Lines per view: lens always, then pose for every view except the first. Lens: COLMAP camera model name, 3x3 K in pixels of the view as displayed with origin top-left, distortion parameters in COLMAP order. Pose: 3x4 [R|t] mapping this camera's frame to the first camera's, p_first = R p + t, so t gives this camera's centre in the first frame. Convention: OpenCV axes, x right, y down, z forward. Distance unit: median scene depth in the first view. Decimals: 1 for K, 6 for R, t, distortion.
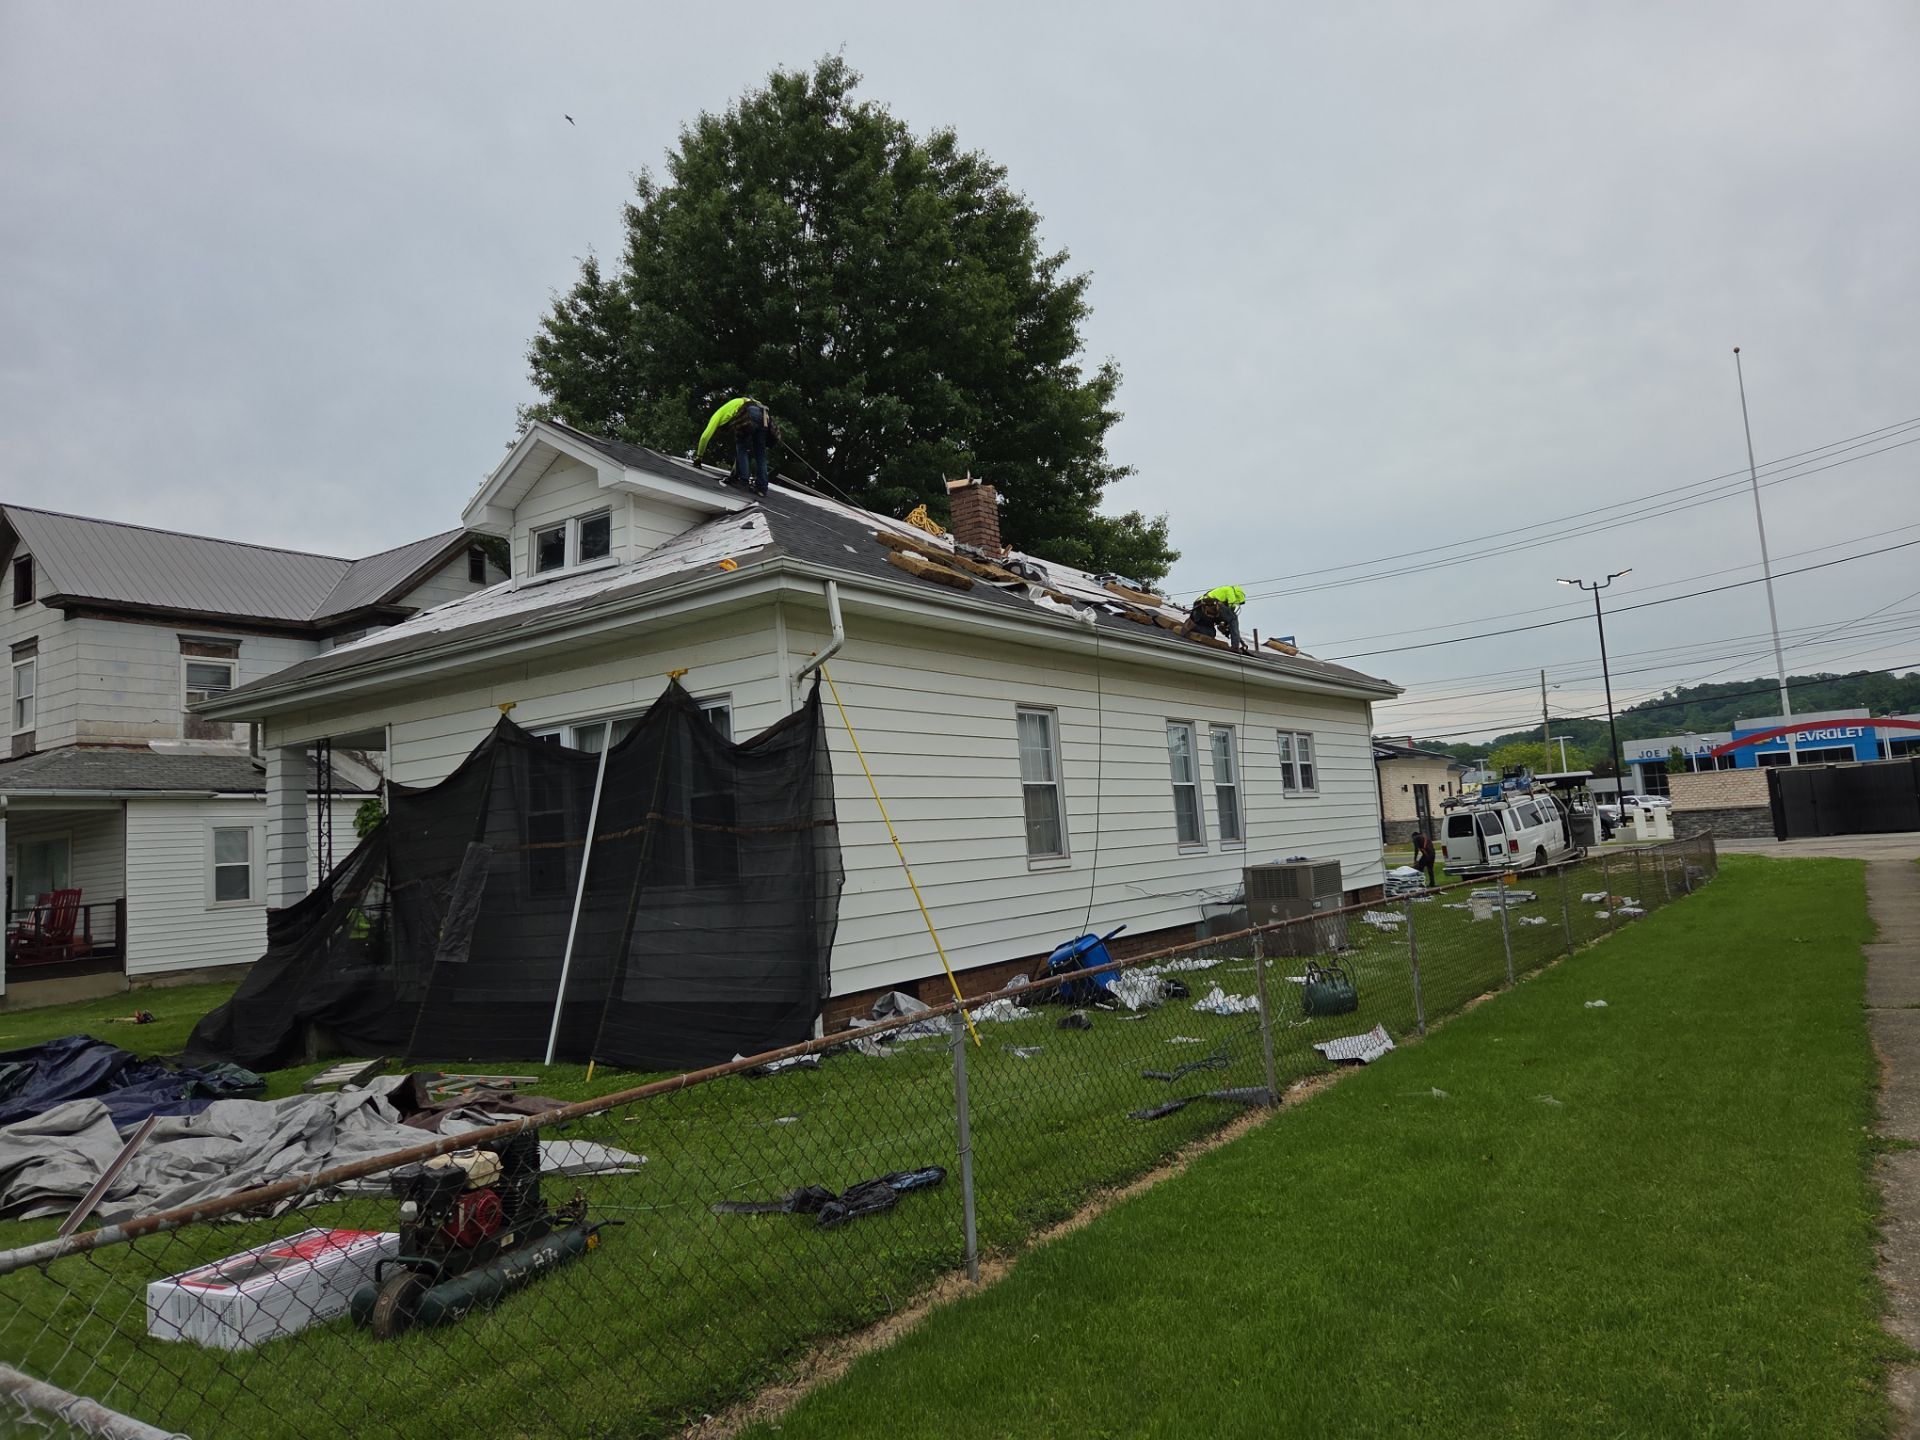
lens RADIAL K [[1291.0, 0, 962.7], [0, 1291.0, 708.0], [0, 0, 1]] dist [0.054641, -0.019667]
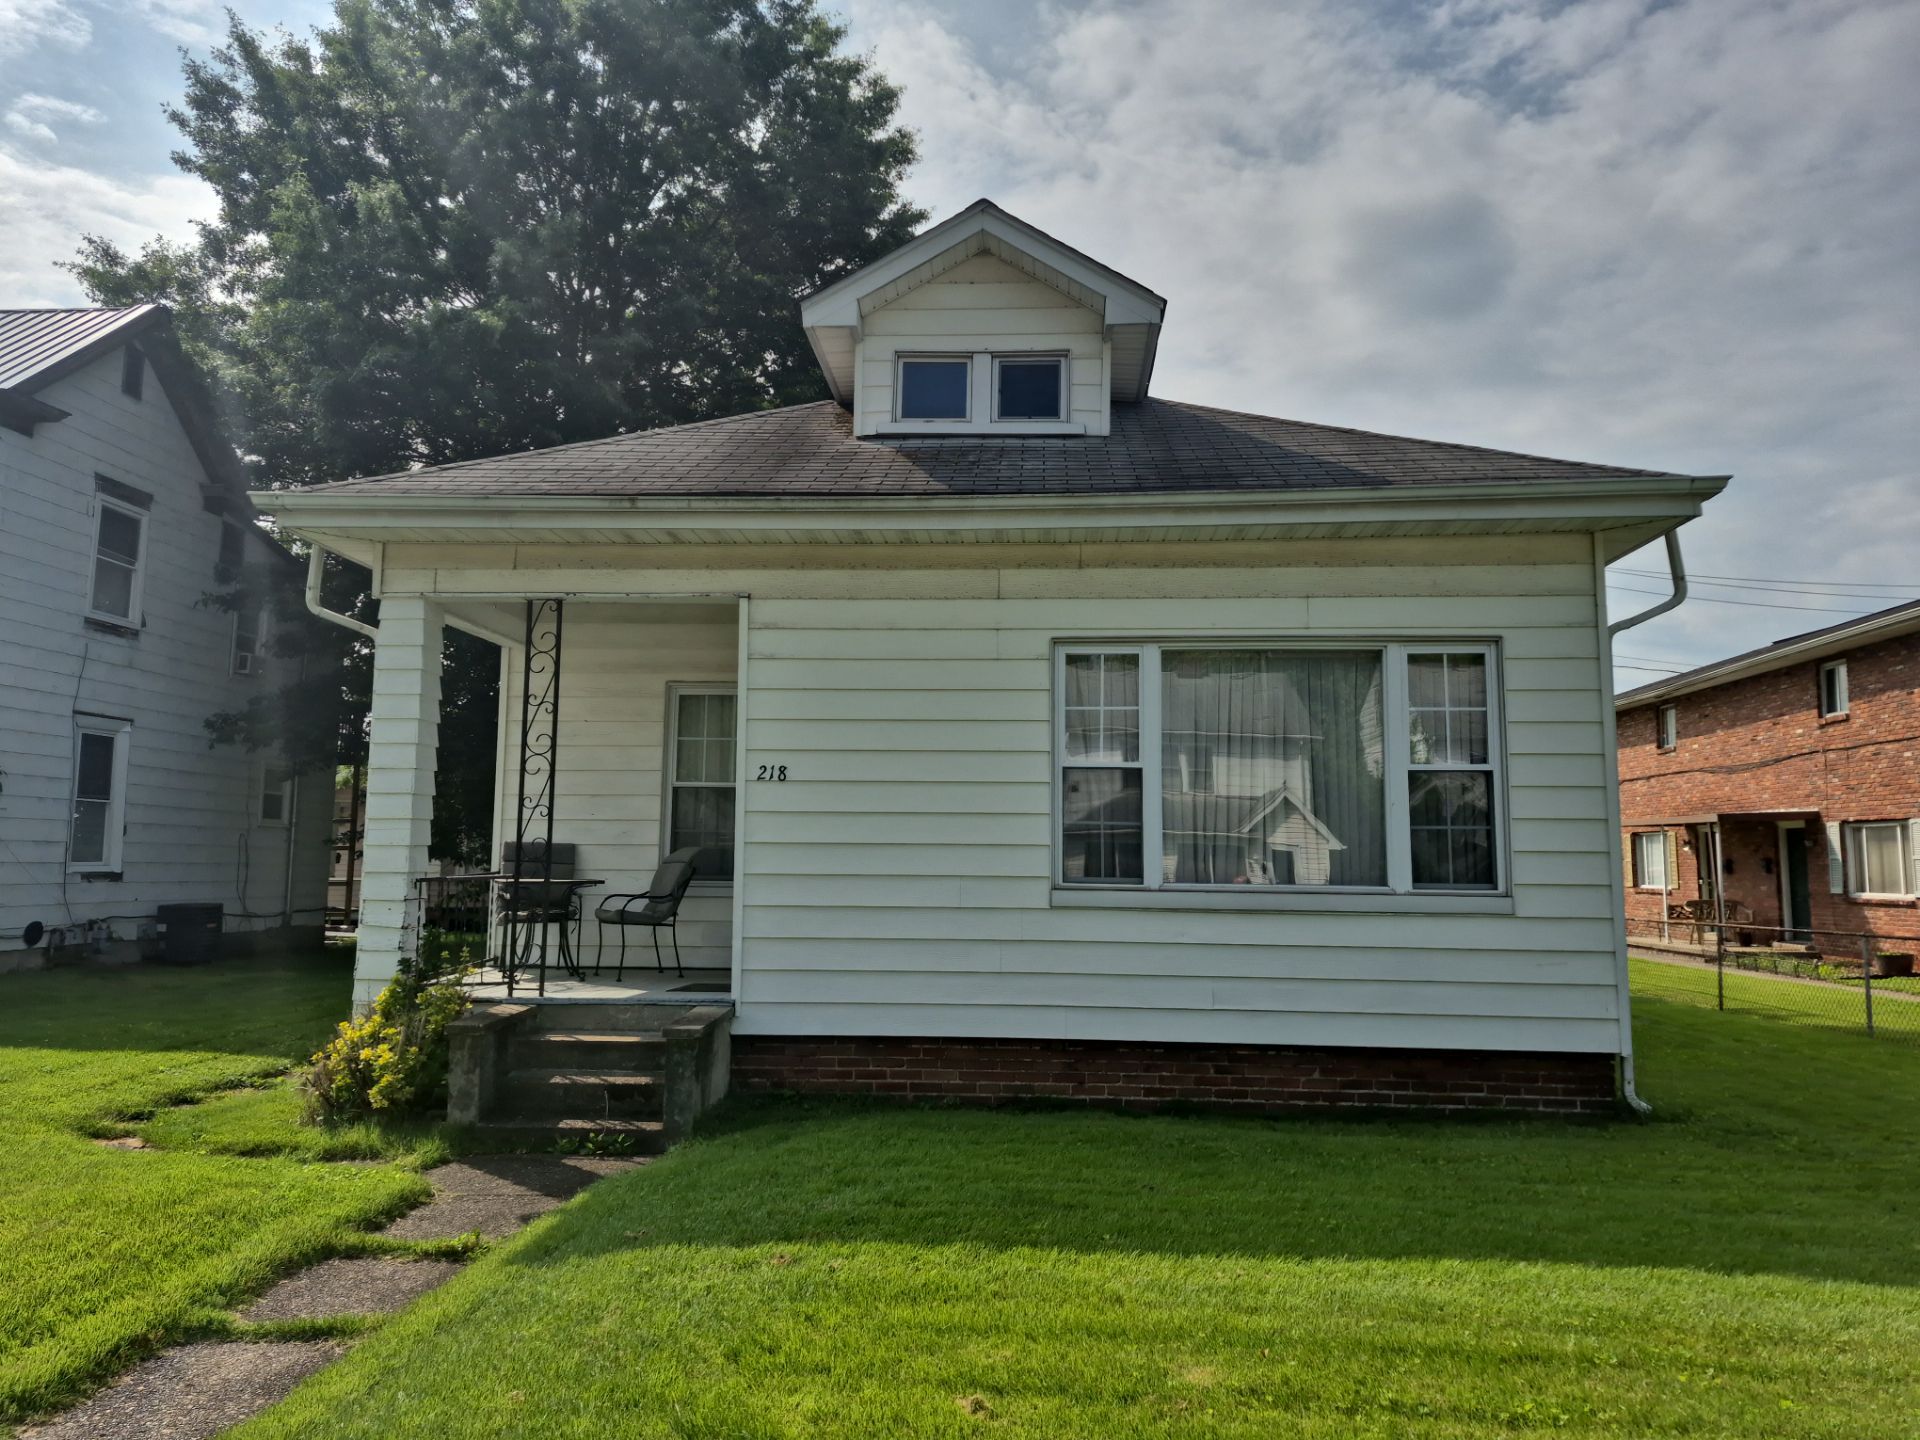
lens RADIAL K [[1344.7, 0, 972.4], [0, 1344.7, 726.2], [0, 0, 1]] dist [0.064271, -0.049979]
pose [[0.853499, 0.132405, 0.503993, -0.561023], [-0.126713, 0.990885, -0.045731, 0.077074], [-0.505454, -0.024831, 0.862496, 0.316461]]
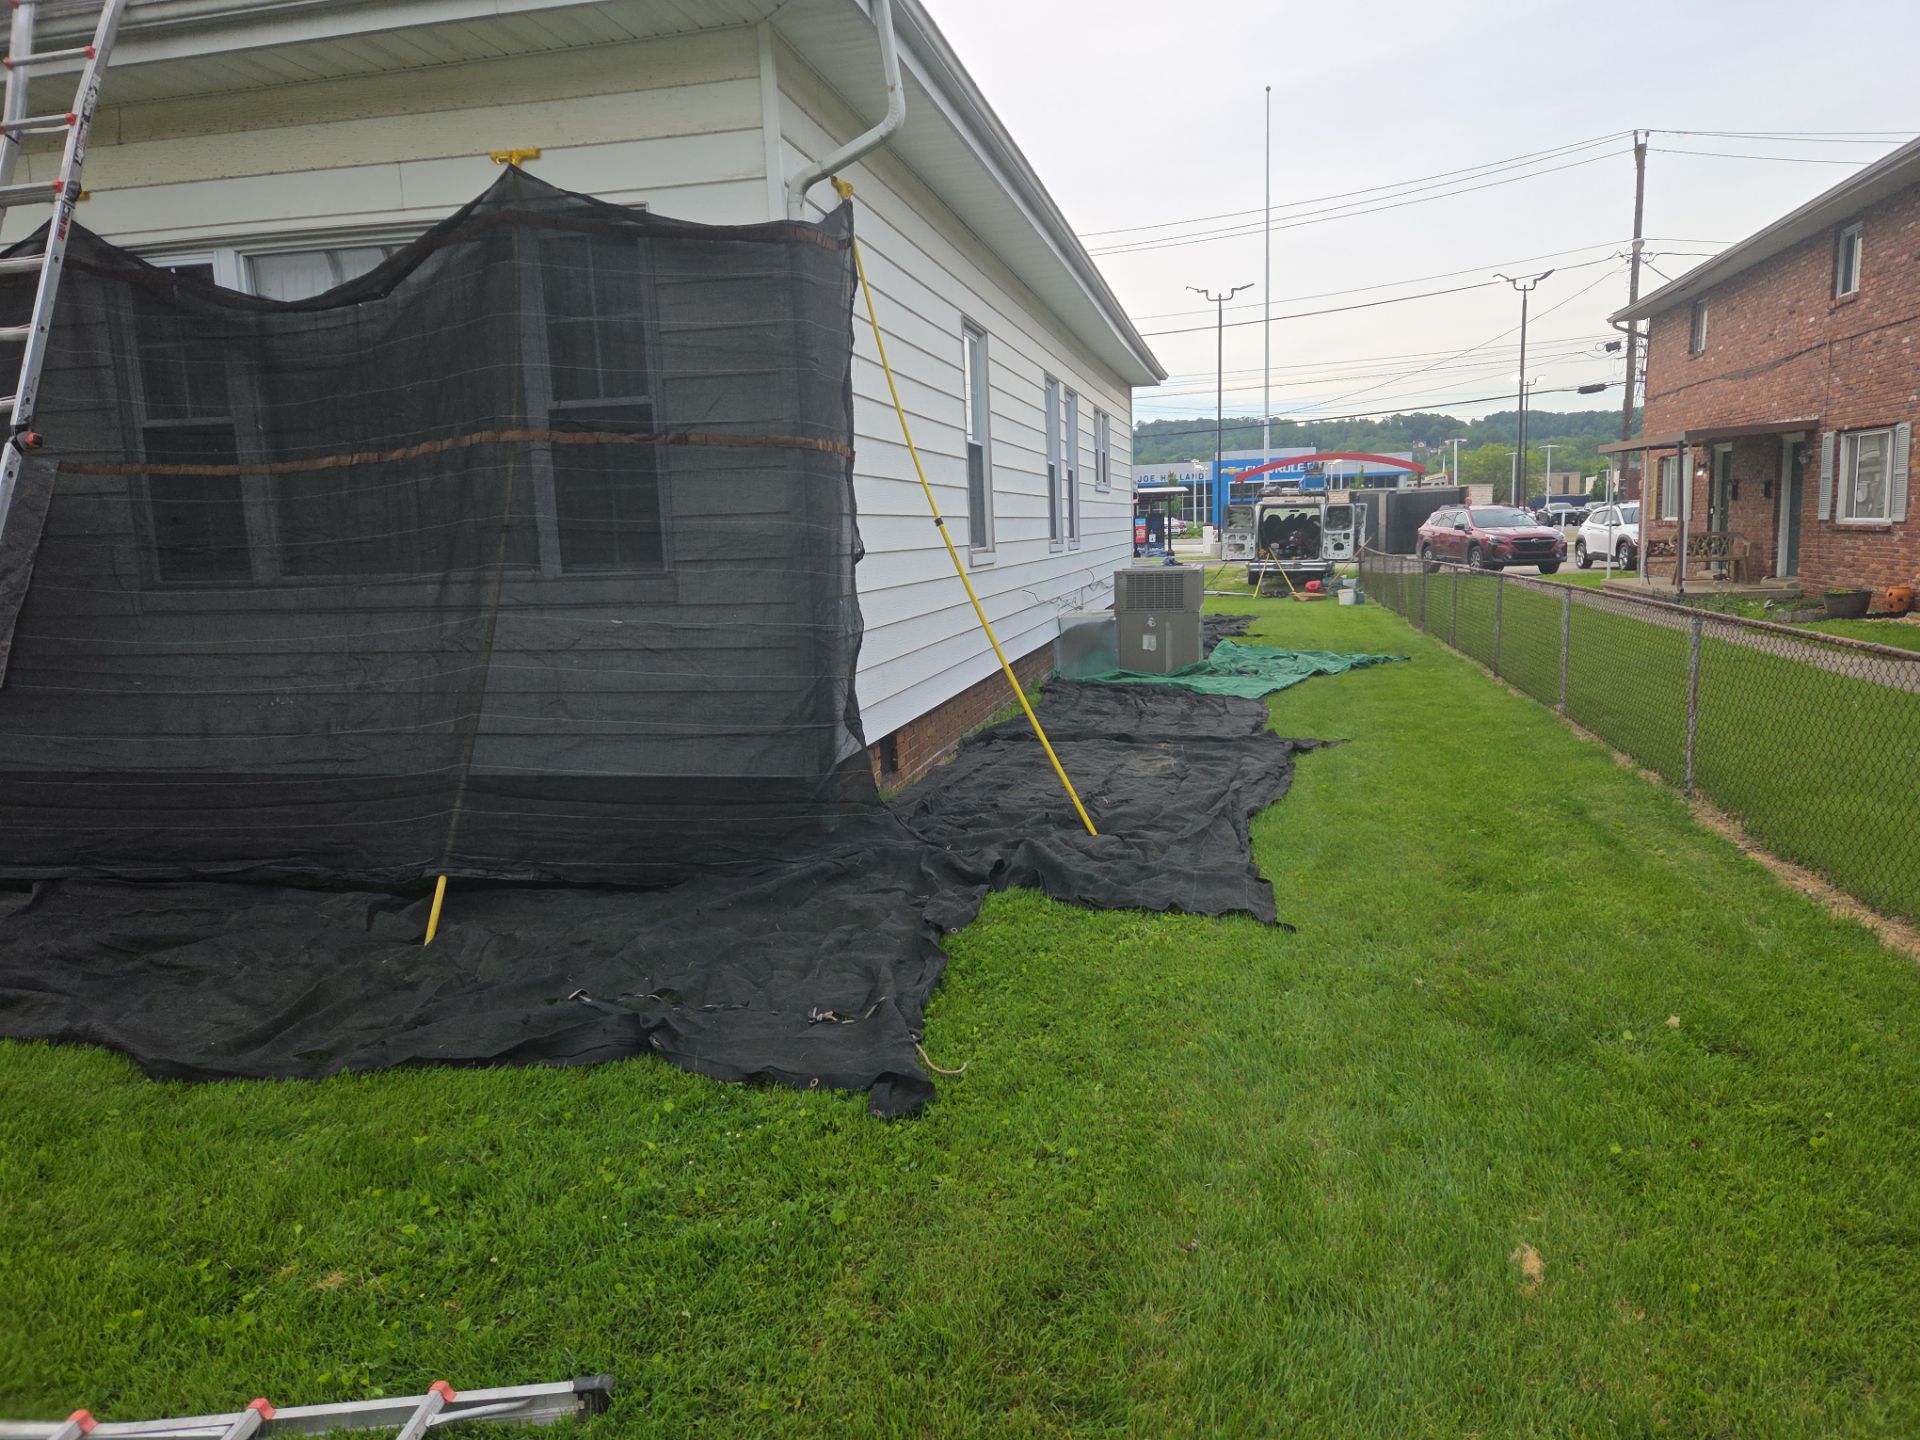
lens RADIAL K [[1291.0, 0, 979.7], [0, 1291.0, 715.3], [0, 0, 1]] dist [0.054641, -0.019667]
pose [[0.926306, -0.013177, 0.376542, -0.172283], [-0.073982, 0.973571, 0.216068, 0.043747], [-0.369438, -0.228003, 0.900850, 0.285578]]
